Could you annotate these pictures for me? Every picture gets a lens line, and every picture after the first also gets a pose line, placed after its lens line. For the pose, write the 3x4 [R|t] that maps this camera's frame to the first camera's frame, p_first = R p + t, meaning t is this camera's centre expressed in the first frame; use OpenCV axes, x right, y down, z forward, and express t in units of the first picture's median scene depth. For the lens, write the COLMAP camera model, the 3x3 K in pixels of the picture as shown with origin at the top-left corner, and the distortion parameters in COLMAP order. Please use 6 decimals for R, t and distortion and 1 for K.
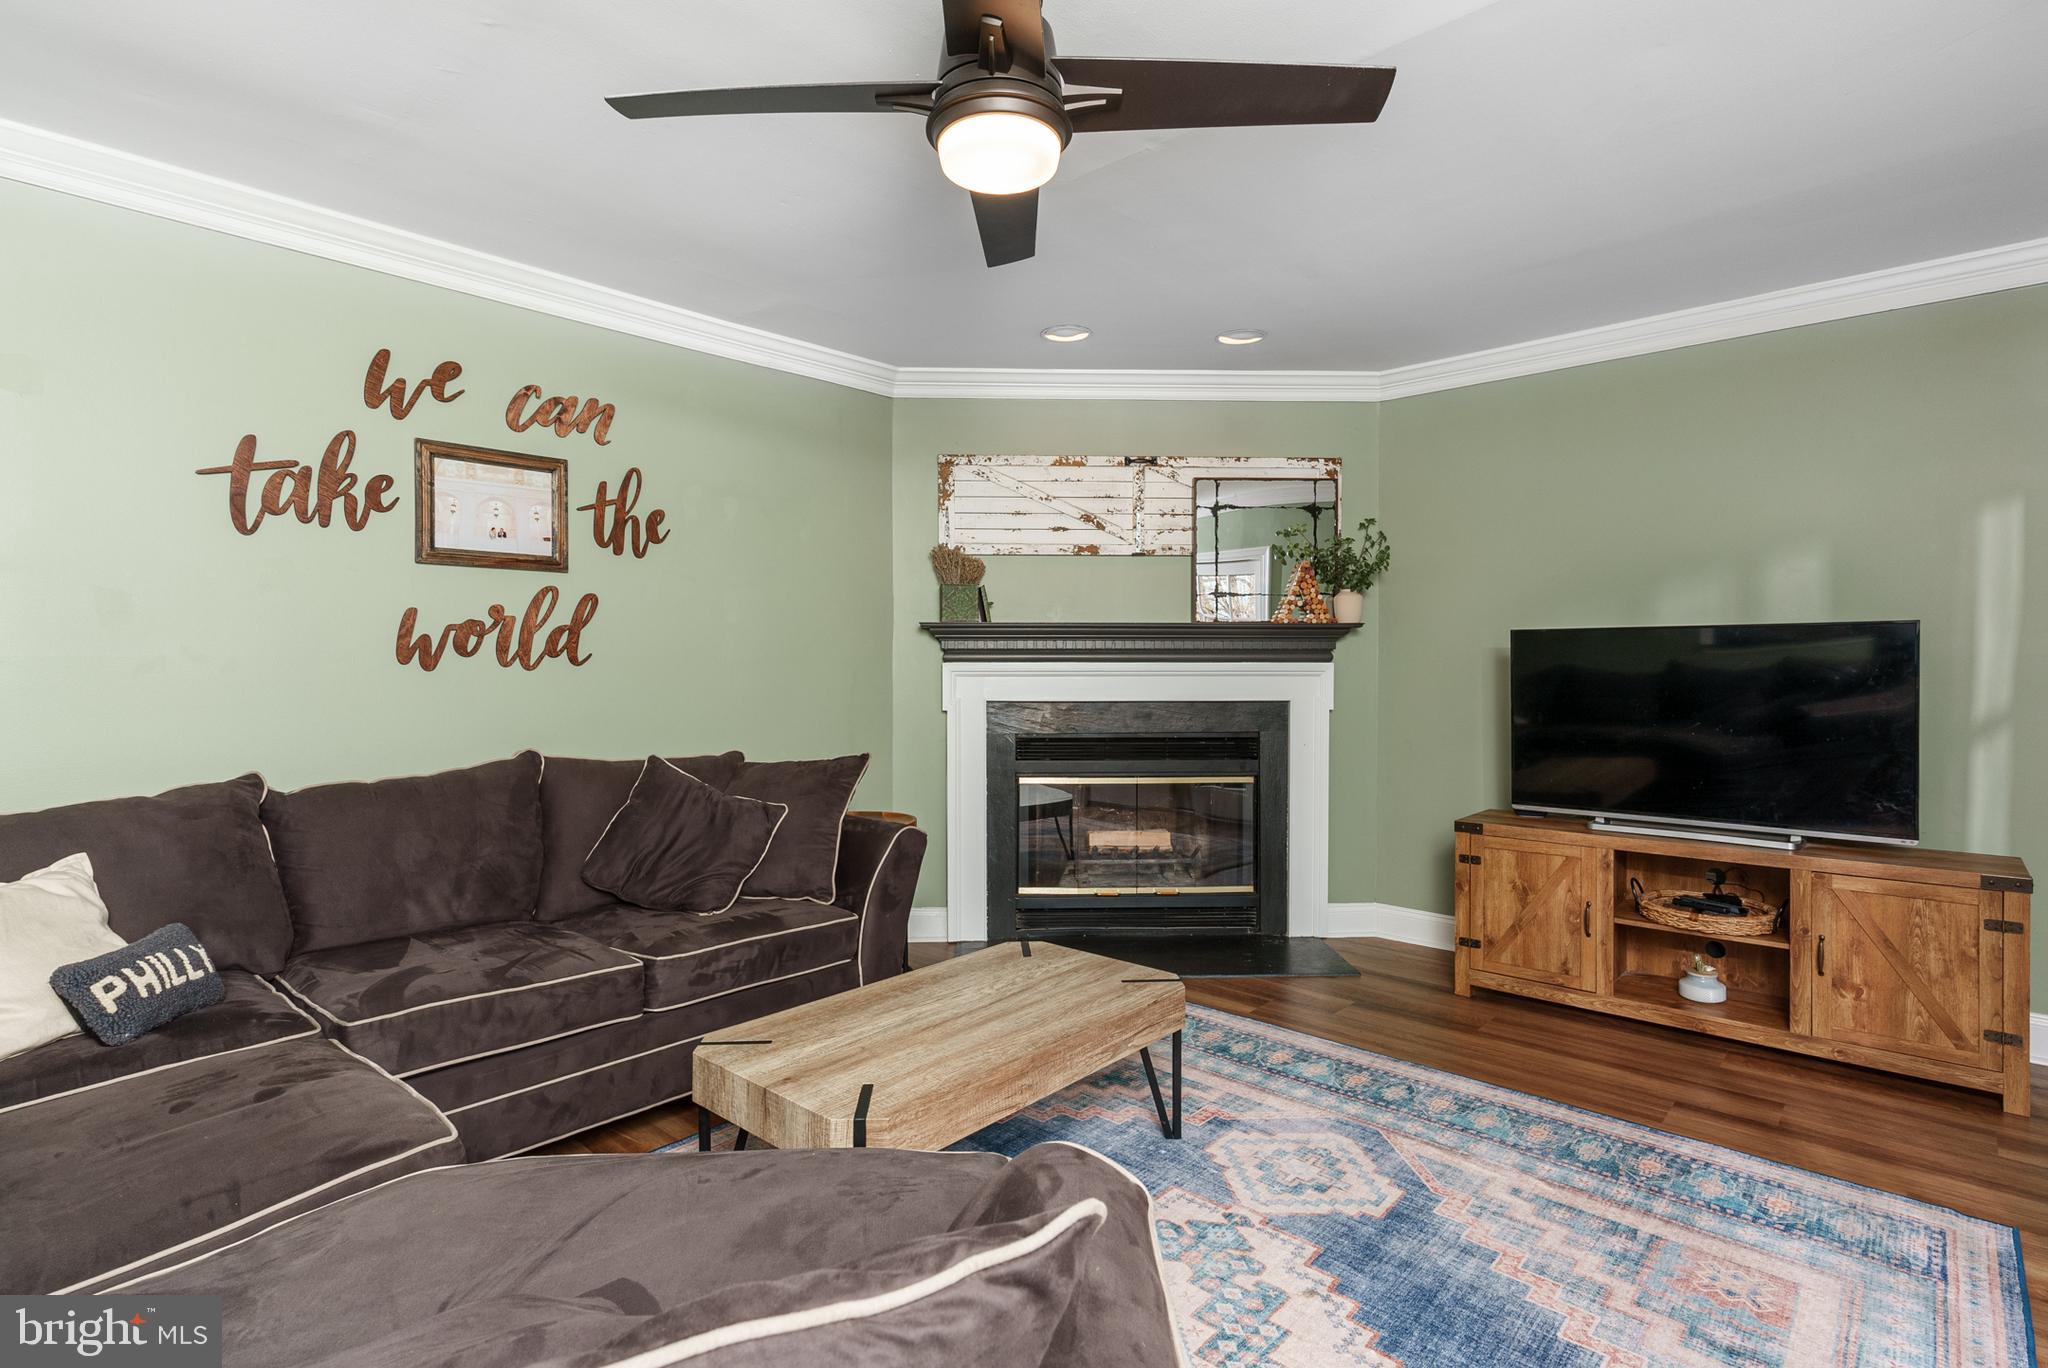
lens RADIAL K [[994.4, 0, 1065.6], [0, 994.4, 675.4], [0, 0, 1]] dist [0.000995, -0.000851]
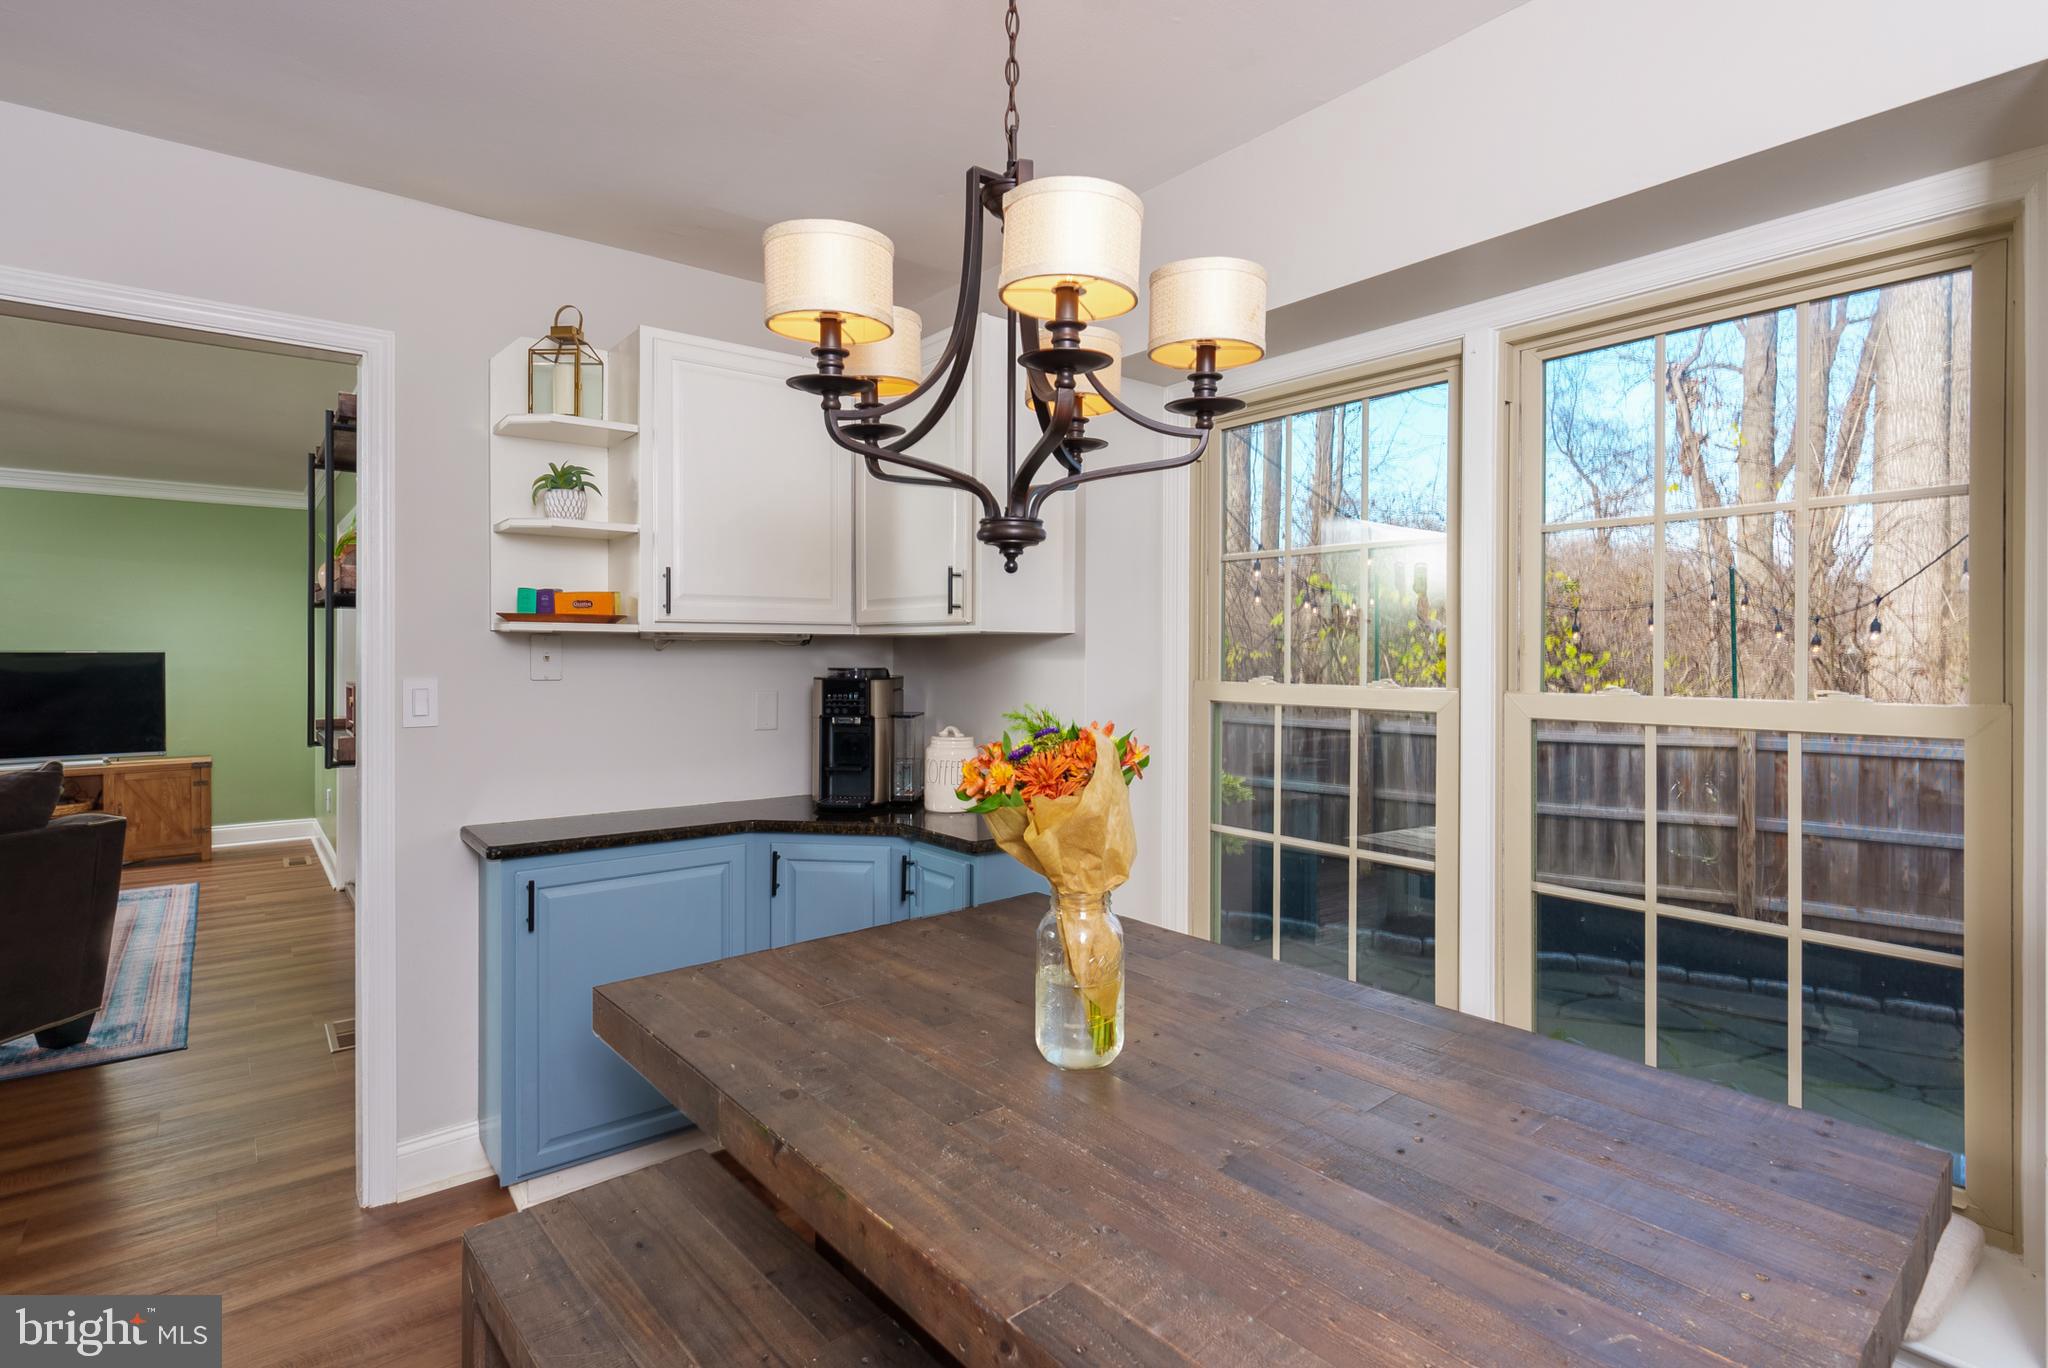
lens RADIAL K [[994.4, 0, 1001.7], [0, 994.4, 653.7], [0, 0, 1]] dist [0.000995, -0.000851]
pose [[0.185454, 0.002552, 0.982650, -0.866312], [0.010271, 0.999937, -0.004536, -0.019849], [-0.982599, 0.010934, 0.185416, -1.104986]]
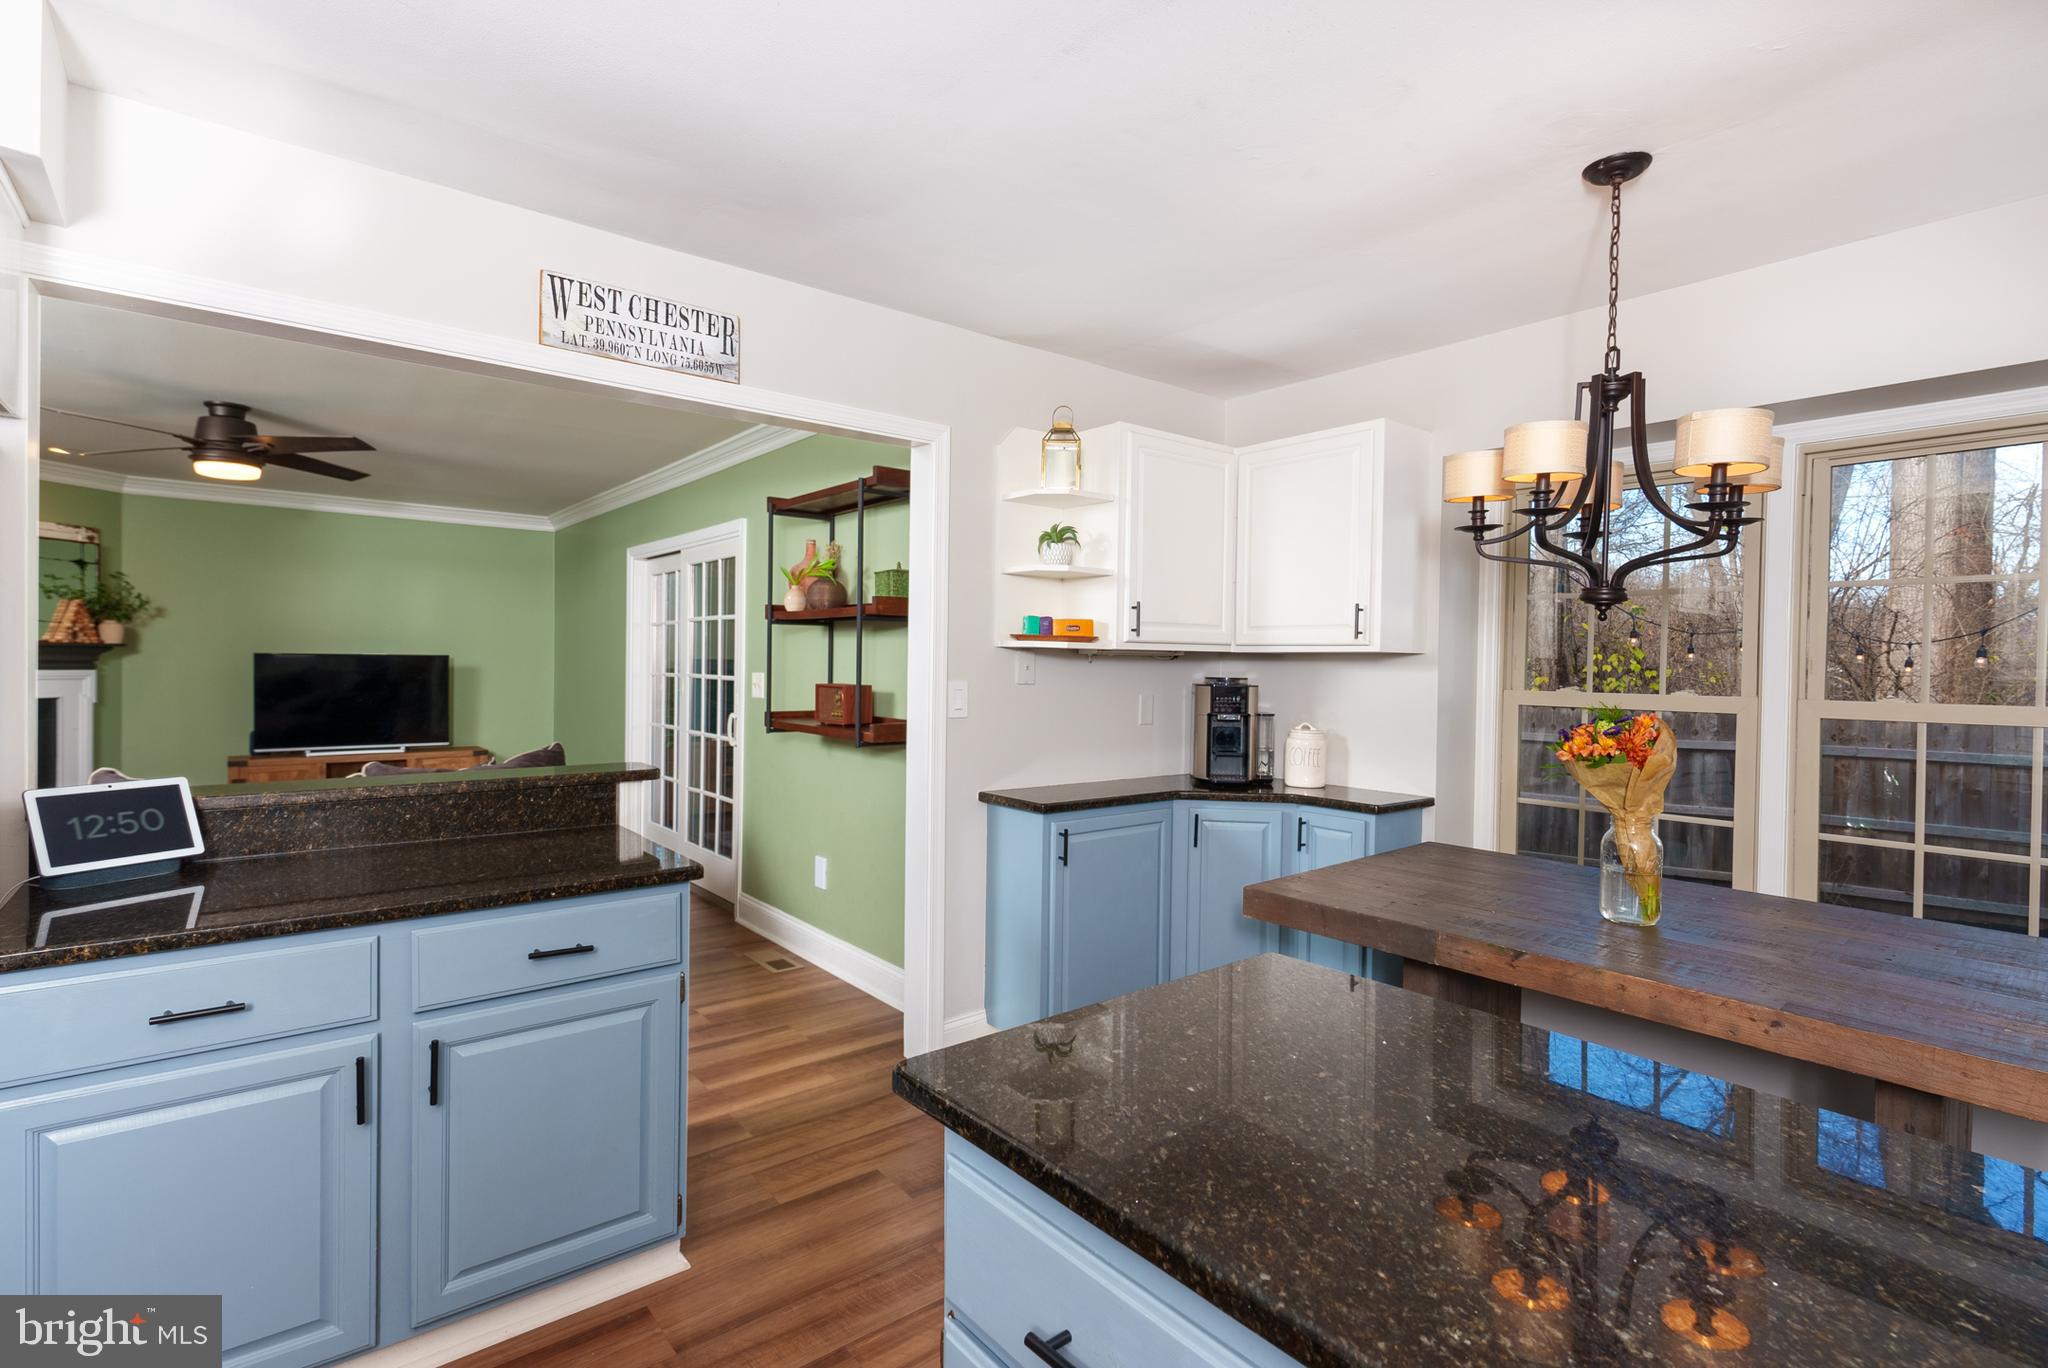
lens RADIAL K [[994.4, 0, 1014.3], [0, 994.4, 674.8], [0, 0, 1]] dist [0.000995, -0.000851]
pose [[0.163608, -0.007612, 0.986496, -1.221944], [-0.000670, 0.999969, 0.007827, -0.024388], [-0.986525, -0.001942, 0.163598, -0.729978]]
